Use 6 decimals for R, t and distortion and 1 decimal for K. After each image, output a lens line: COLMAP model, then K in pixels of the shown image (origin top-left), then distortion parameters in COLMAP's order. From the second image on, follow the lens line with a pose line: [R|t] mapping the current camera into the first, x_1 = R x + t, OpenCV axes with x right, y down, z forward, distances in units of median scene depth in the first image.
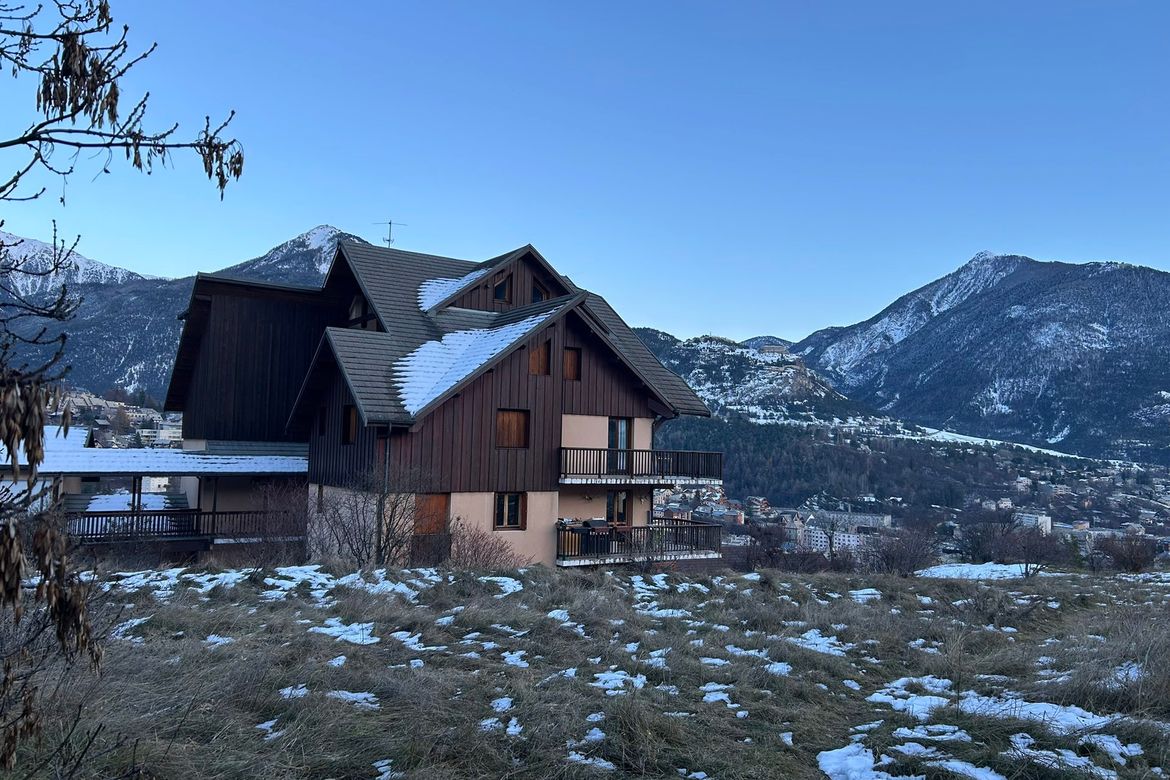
lens RADIAL K [[902.2, 0, 585.0], [0, 902.2, 390.0], [0, 0, 1]] dist [0.057811, -0.000416]
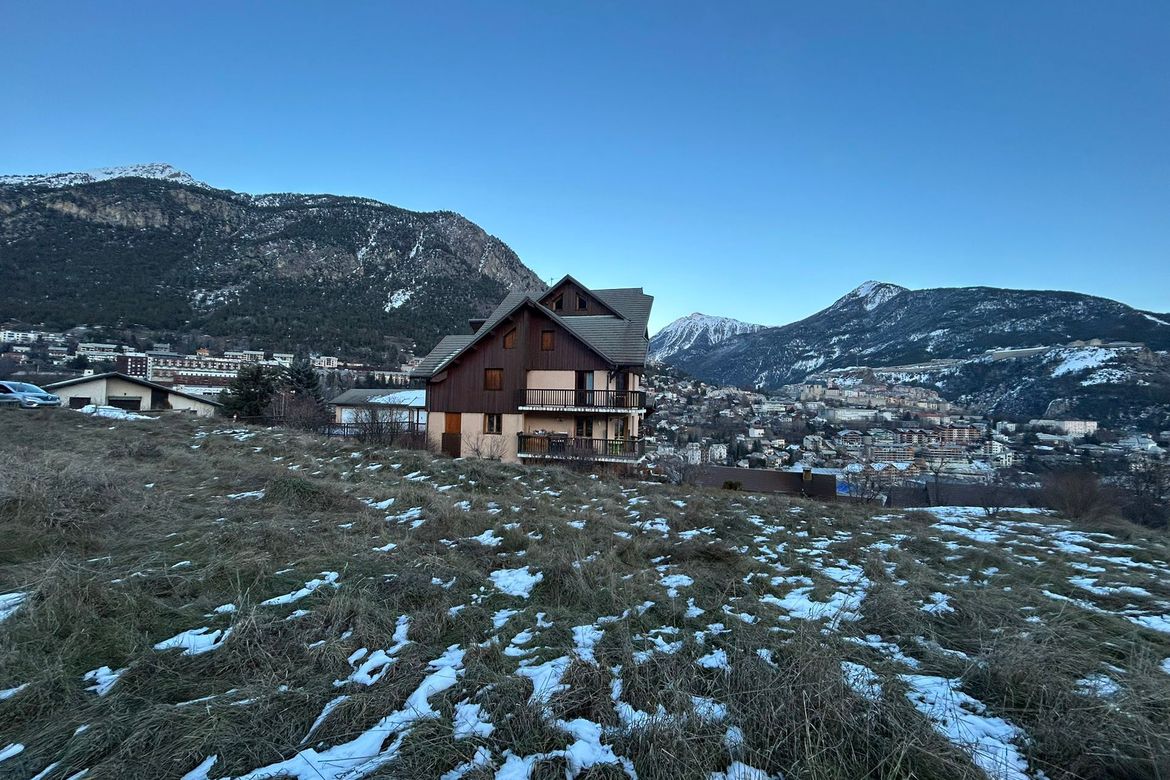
lens RADIAL K [[487.1, 0, 578.7], [0, 487.1, 386.7], [0, 0, 1]] dist [-0.001063, -0.000434]
pose [[0.655080, -0.041277, -0.754431, 0.691358], [0.043069, 0.998923, -0.017257, 0.073731], [0.754331, -0.021188, 0.656153, 0.432571]]
